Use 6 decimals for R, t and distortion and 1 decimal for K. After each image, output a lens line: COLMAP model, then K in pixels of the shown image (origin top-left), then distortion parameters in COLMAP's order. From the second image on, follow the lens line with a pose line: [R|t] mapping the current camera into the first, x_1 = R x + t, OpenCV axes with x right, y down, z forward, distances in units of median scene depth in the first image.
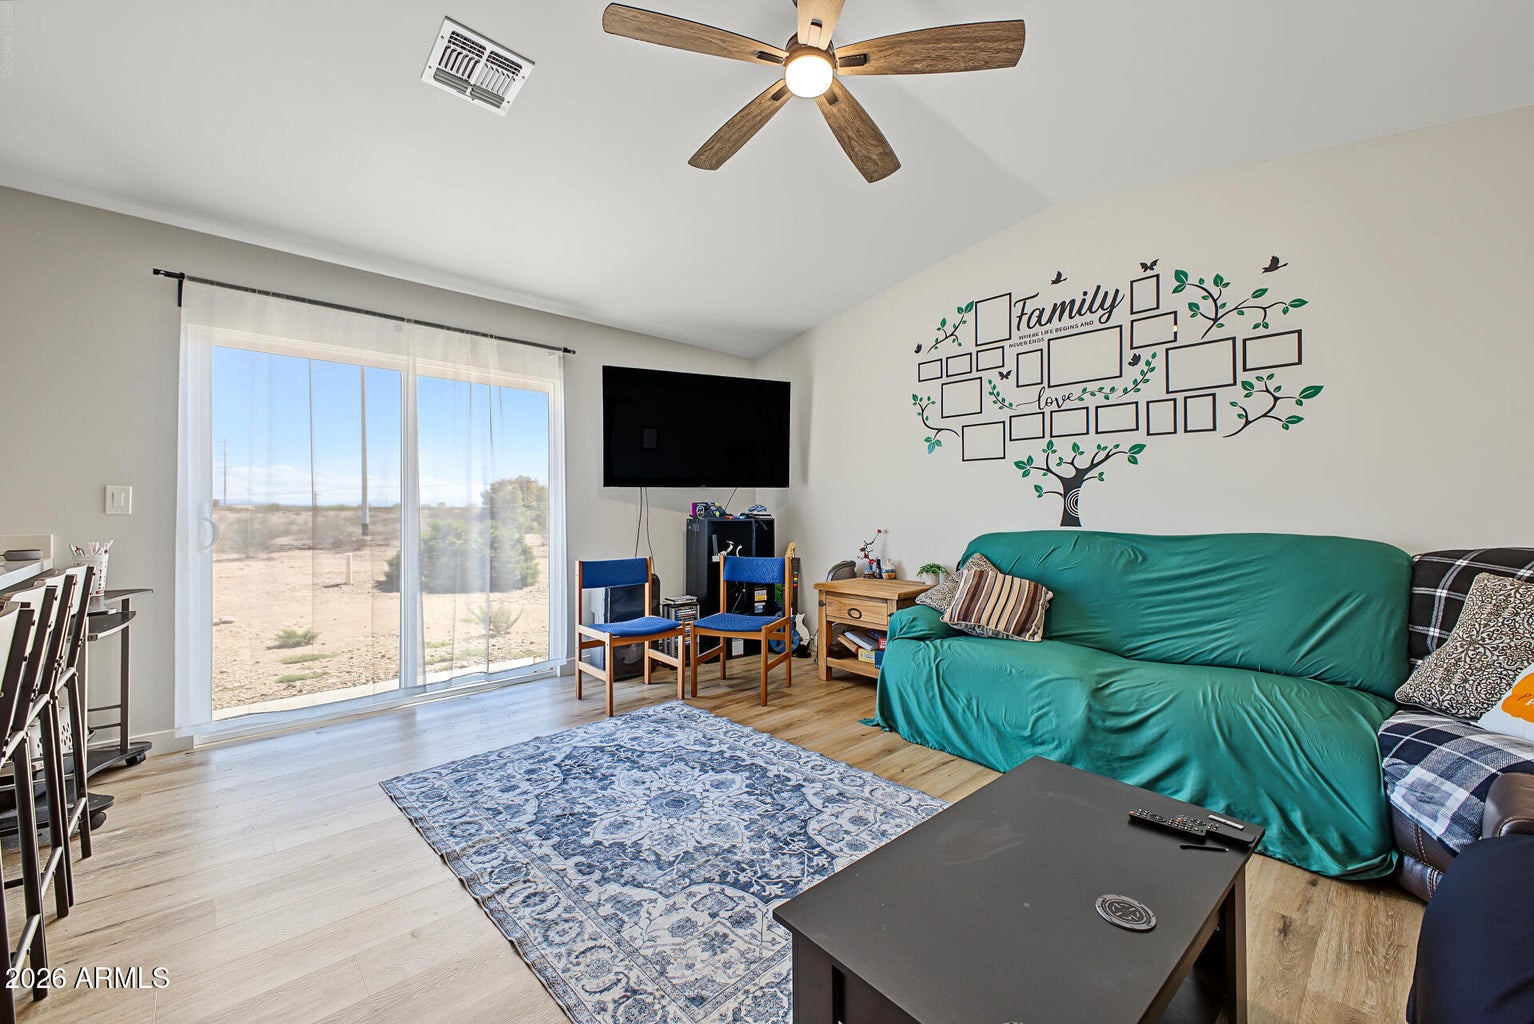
lens RADIAL K [[604.2, 0, 763.7], [0, 604.2, 510.8], [0, 0, 1]] dist [0.017567, -0.005320]
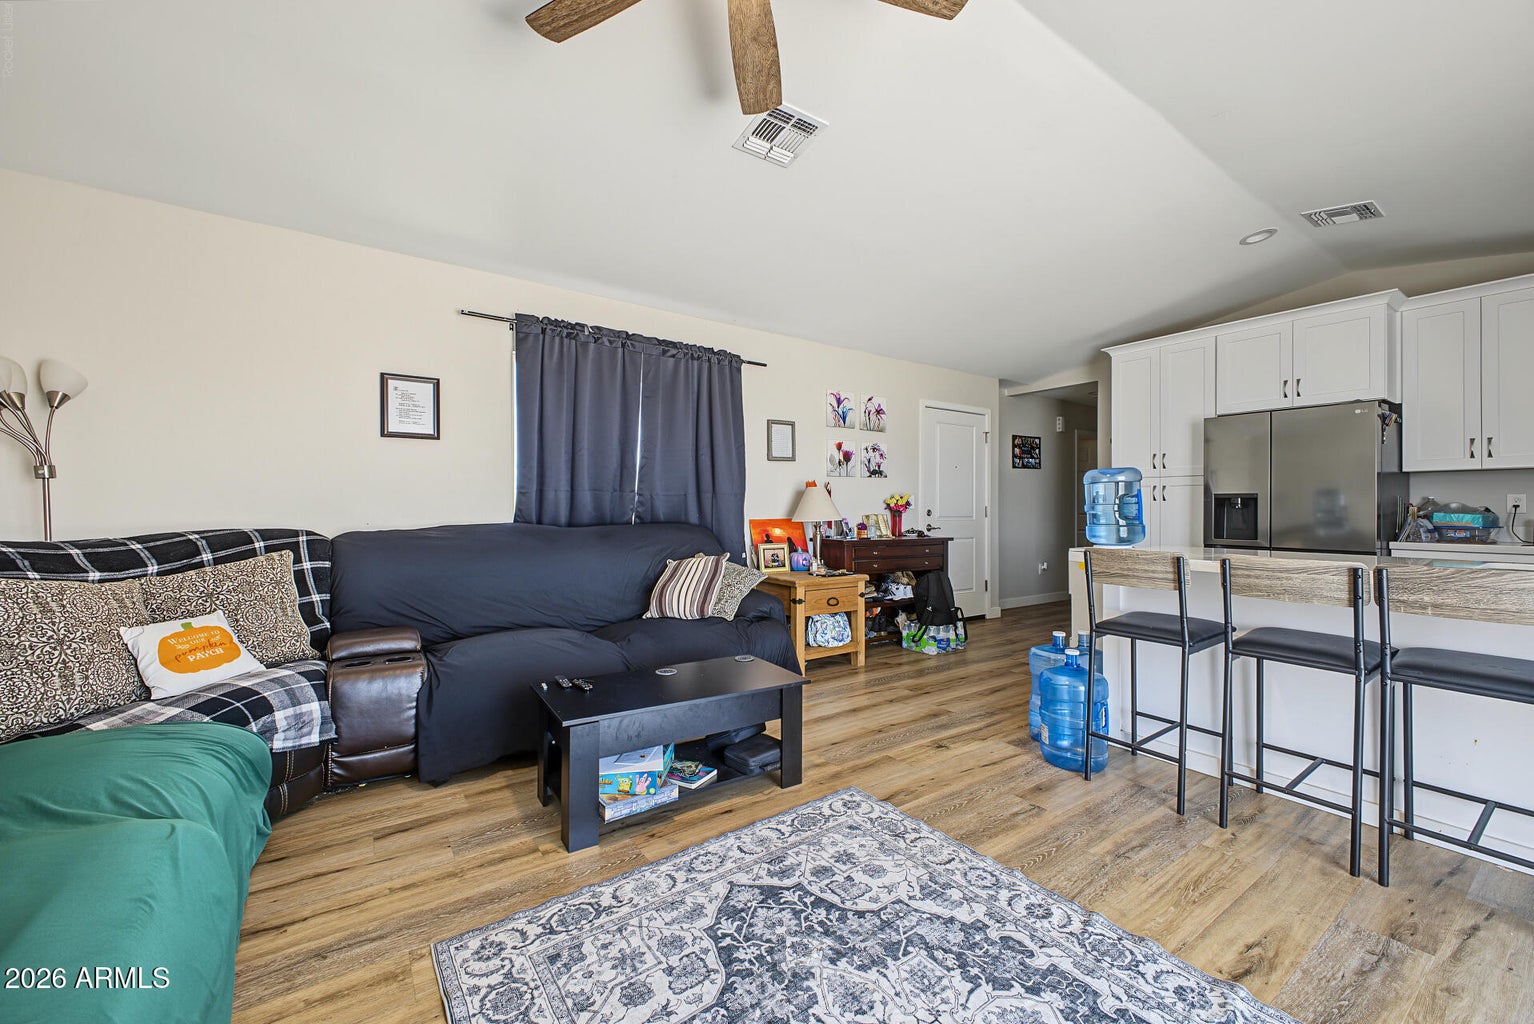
lens RADIAL K [[604.2, 0, 763.6], [0, 604.2, 502.2], [0, 0, 1]] dist [0.017567, -0.005320]
pose [[-0.989813, -0.001315, 0.142368, -0.045322], [-0.002446, 0.999967, -0.007772, 0.000033], [-0.142353, -0.008041, -0.989783, 1.123023]]
